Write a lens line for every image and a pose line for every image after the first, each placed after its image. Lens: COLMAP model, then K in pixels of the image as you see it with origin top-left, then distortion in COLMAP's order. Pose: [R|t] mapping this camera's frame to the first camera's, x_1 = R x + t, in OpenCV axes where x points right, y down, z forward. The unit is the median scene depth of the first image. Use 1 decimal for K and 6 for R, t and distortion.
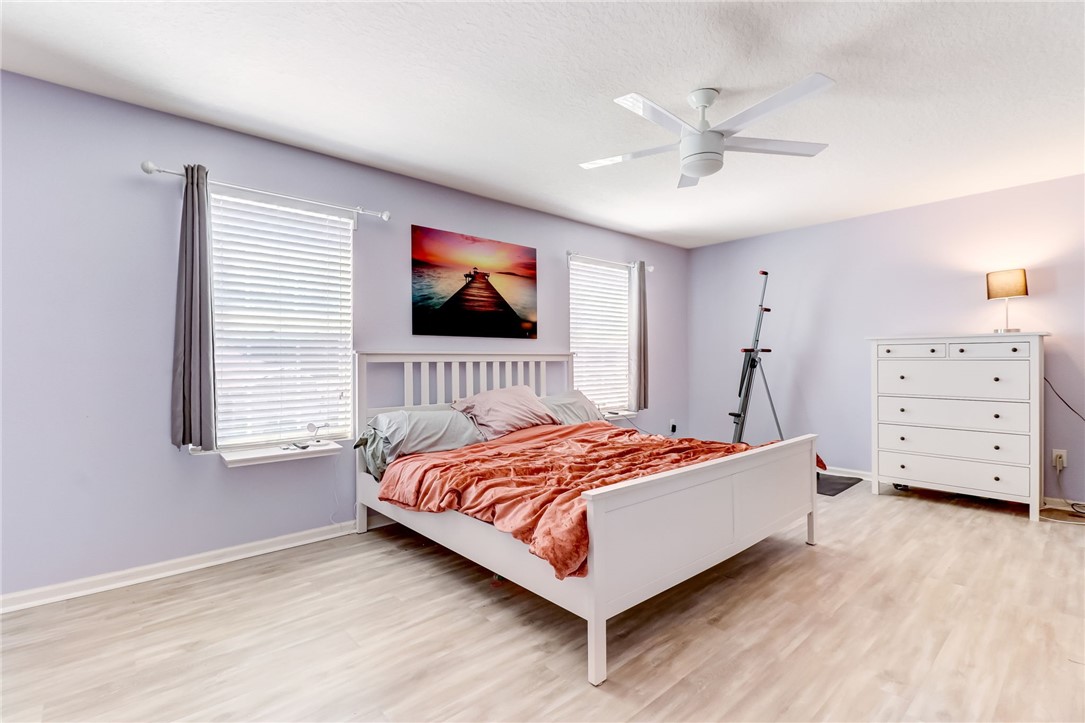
lens RADIAL K [[507.3, 0, 538.0], [0, 507.3, 362.9], [0, 0, 1]] dist [0.002130, -0.001407]
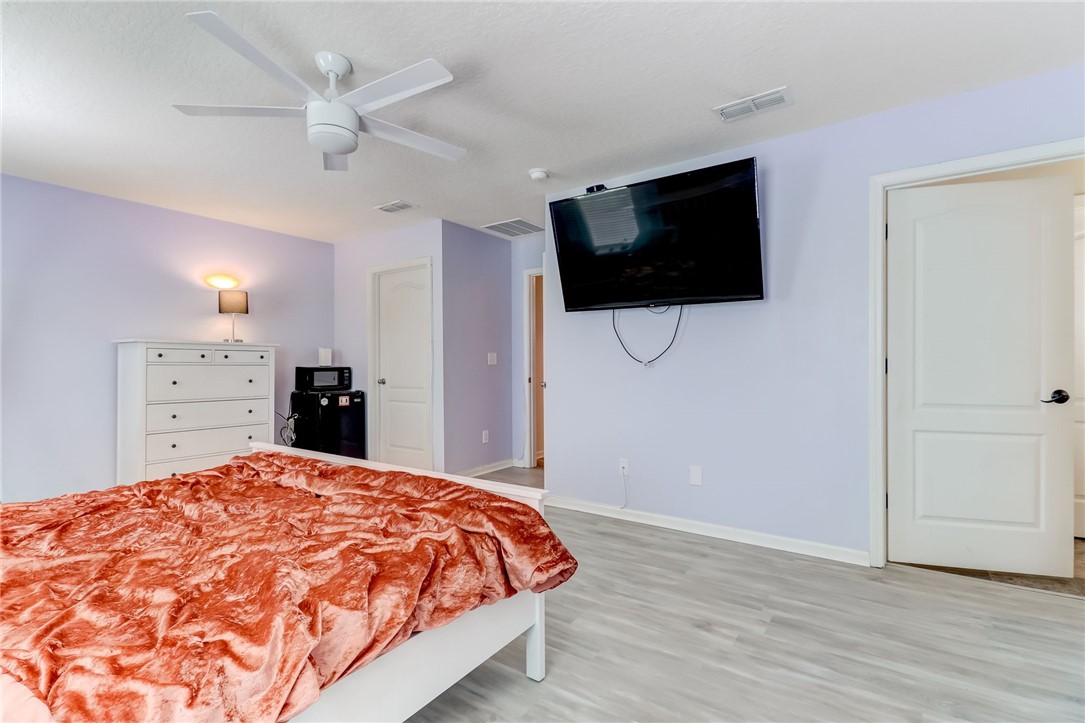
lens RADIAL K [[507.3, 0, 535.9], [0, 507.3, 361.4], [0, 0, 1]] dist [0.002130, -0.001407]
pose [[-0.241804, 0.010973, 0.970263, -0.423814], [0.006866, 0.999930, -0.009597, 0.001728], [-0.970301, 0.004341, -0.241862, 0.601420]]
